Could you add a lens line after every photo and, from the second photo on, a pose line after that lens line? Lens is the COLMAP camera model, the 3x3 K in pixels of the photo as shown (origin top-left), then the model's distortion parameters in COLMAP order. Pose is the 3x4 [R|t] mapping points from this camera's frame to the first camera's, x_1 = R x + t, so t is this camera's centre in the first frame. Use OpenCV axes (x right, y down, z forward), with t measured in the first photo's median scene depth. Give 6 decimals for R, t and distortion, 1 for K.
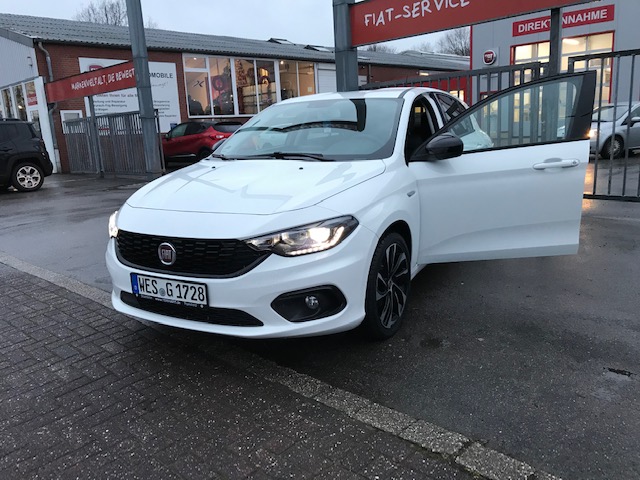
lens RADIAL K [[521.4, 0, 320.0], [0, 521.4, 240.0], [0, 0, 1]] dist [0.000077, 0.014040]
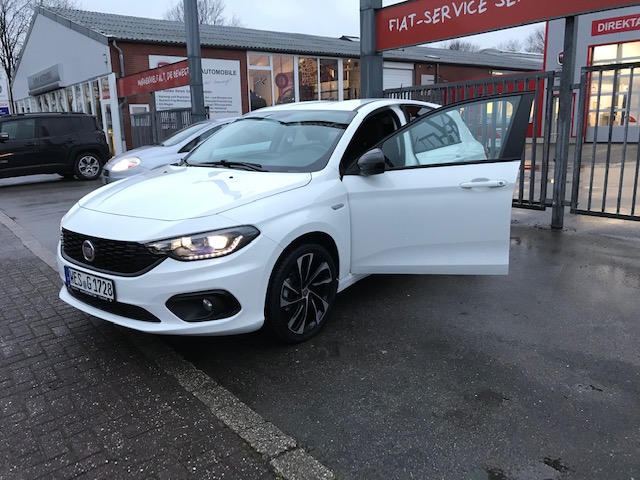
lens RADIAL K [[521.4, 0, 320.0], [0, 521.4, 240.0], [0, 0, 1]] dist [0.000077, 0.014040]
pose [[0.988811, 0.059088, -0.136973, 0.277508], [-0.058118, 0.998248, 0.011071, -0.030488], [0.137387, -0.002987, 0.990513, -0.030060]]
